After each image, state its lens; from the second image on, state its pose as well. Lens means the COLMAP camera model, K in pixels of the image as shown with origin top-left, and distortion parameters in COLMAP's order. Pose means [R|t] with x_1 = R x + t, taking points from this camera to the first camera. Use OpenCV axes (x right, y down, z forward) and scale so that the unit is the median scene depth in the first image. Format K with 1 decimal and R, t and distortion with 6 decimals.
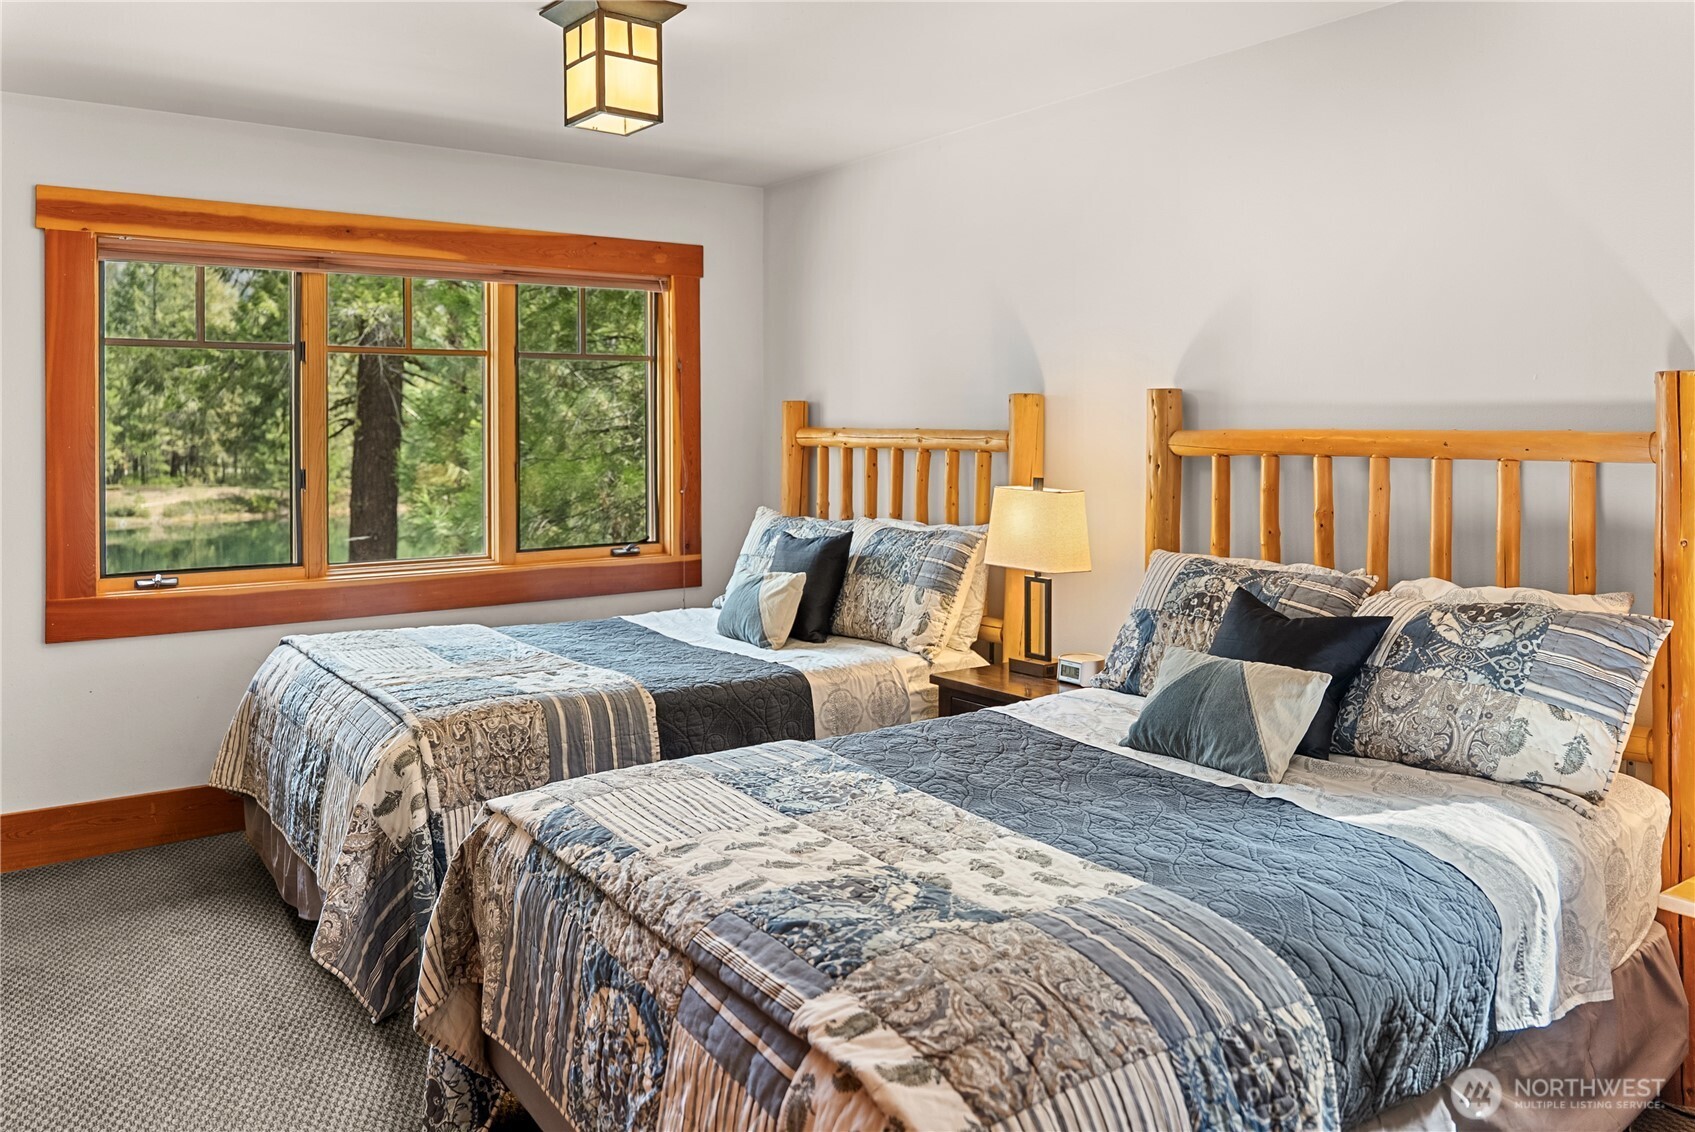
lens RADIAL K [[1236.3, 0, 843.9], [0, 1236.3, 434.7], [0, 0, 1]] dist [-0.007063, -0.002540]
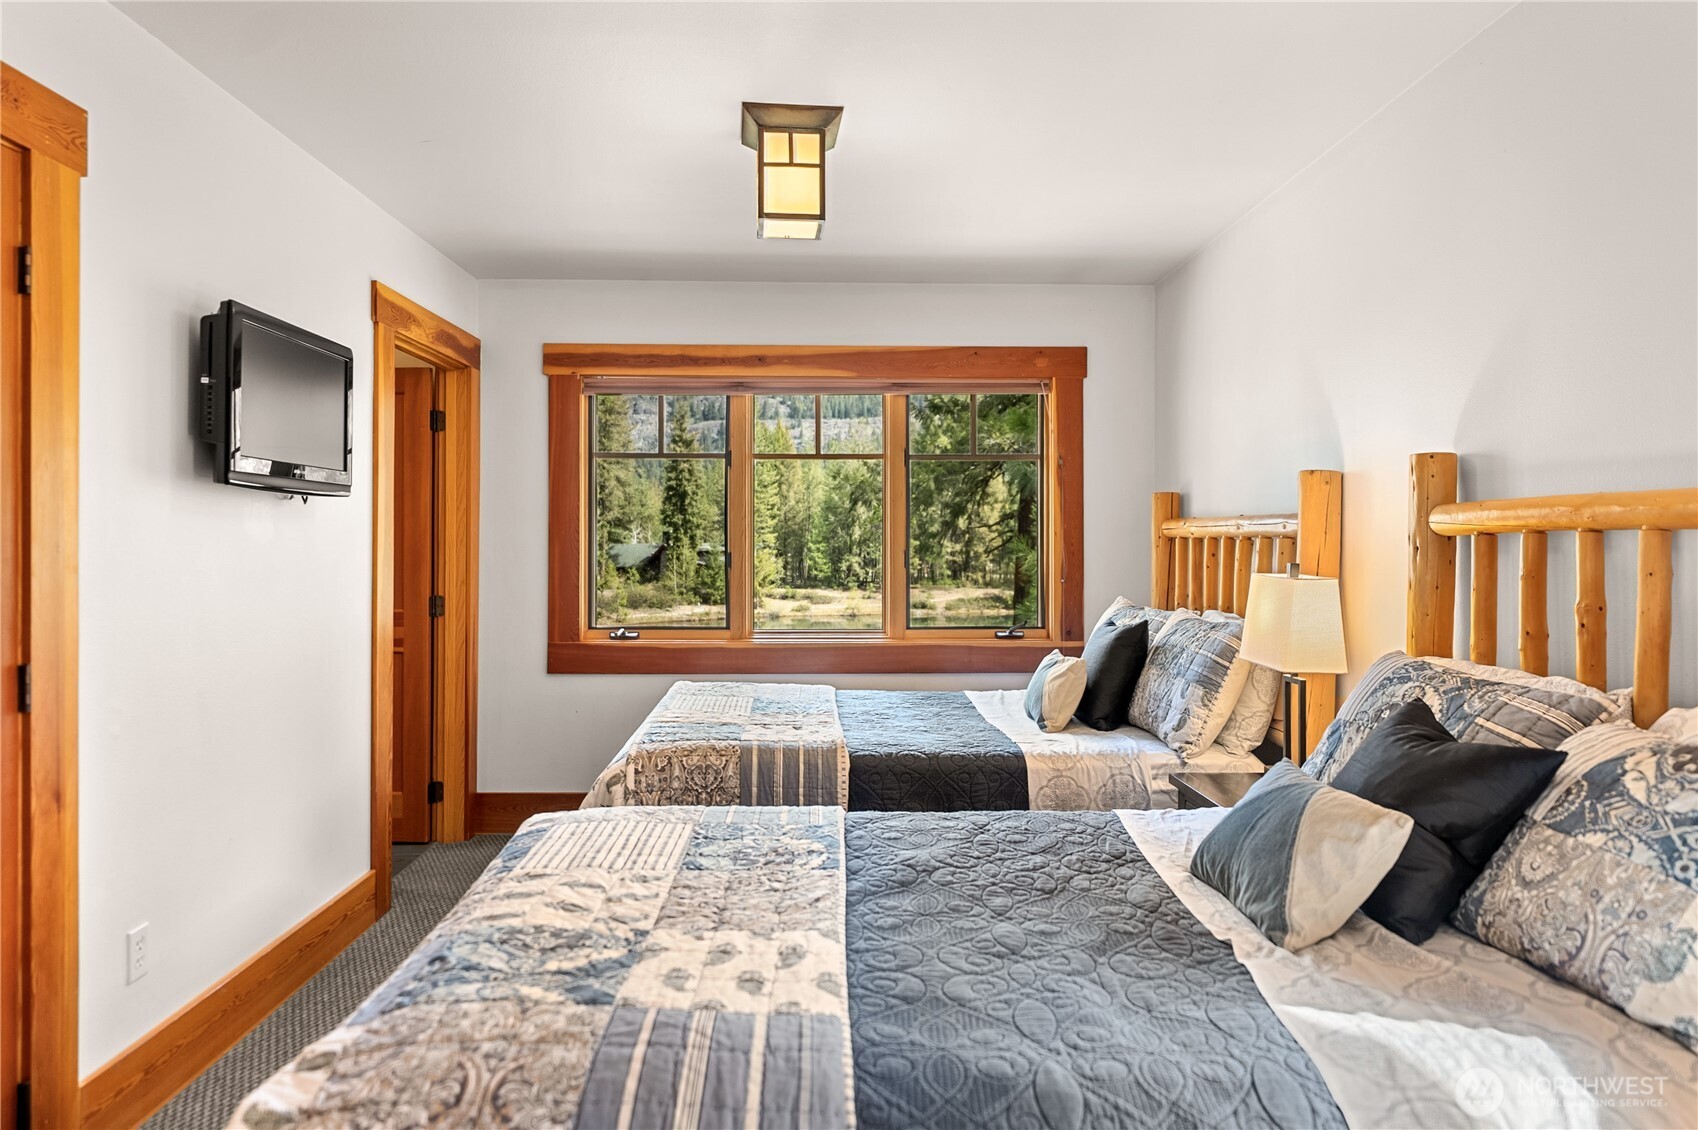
lens RADIAL K [[1064.3, 0, 853.8], [0, 1064.3, 535.7], [0, 0, 1]] dist [-0.000572, -0.002076]
pose [[0.832388, 0.000727, -0.554193, 0.394021], [-0.007680, 0.999918, -0.010224, 0.031688], [0.554141, 0.012766, 0.832325, 0.250183]]
